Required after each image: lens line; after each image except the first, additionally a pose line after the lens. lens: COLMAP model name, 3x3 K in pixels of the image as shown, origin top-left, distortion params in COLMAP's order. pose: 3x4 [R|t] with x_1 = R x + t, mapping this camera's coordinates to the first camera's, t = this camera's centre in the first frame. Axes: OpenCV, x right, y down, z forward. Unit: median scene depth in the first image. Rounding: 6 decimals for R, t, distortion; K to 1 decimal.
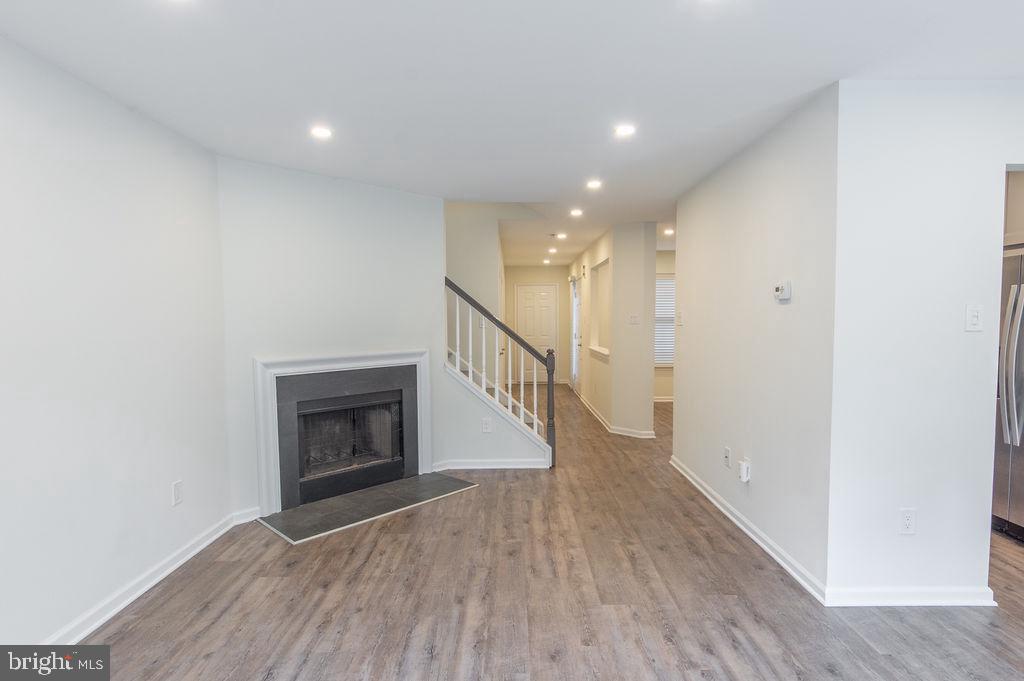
lens RADIAL K [[535.9, 0, 512.1], [0, 535.9, 346.7], [0, 0, 1]] dist [0.006178, -0.000626]
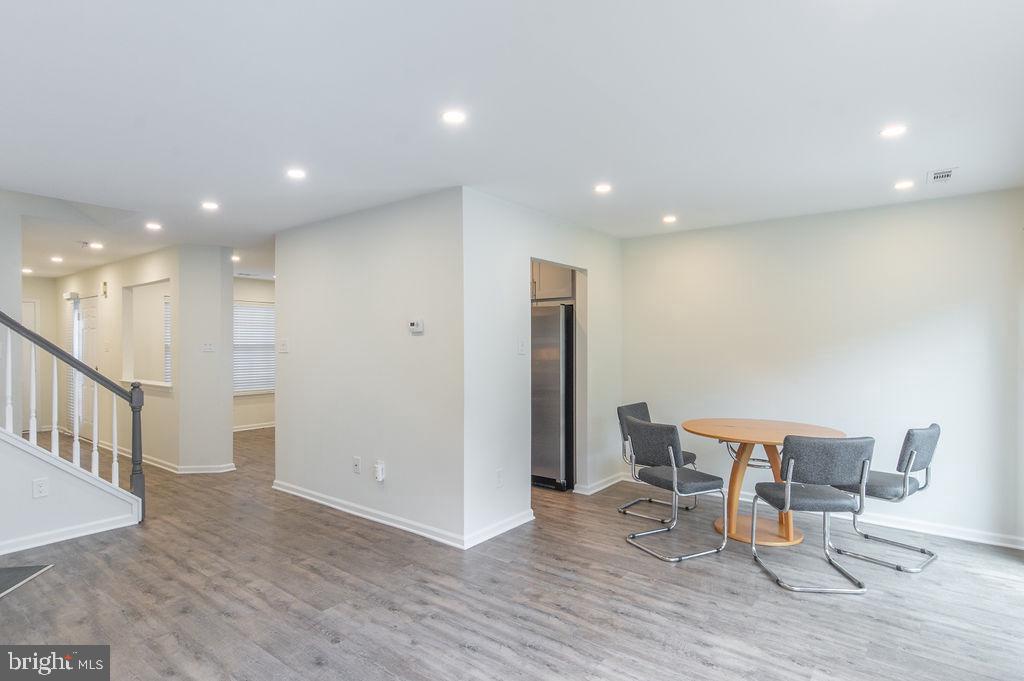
lens RADIAL K [[535.9, 0, 512.1], [0, 535.9, 346.7], [0, 0, 1]] dist [0.006178, -0.000626]
pose [[0.614923, 0.000902, 0.788587, -0.369683], [0.039444, 0.998712, -0.031899, -0.001117], [-0.787600, 0.050720, 0.614096, 0.006578]]
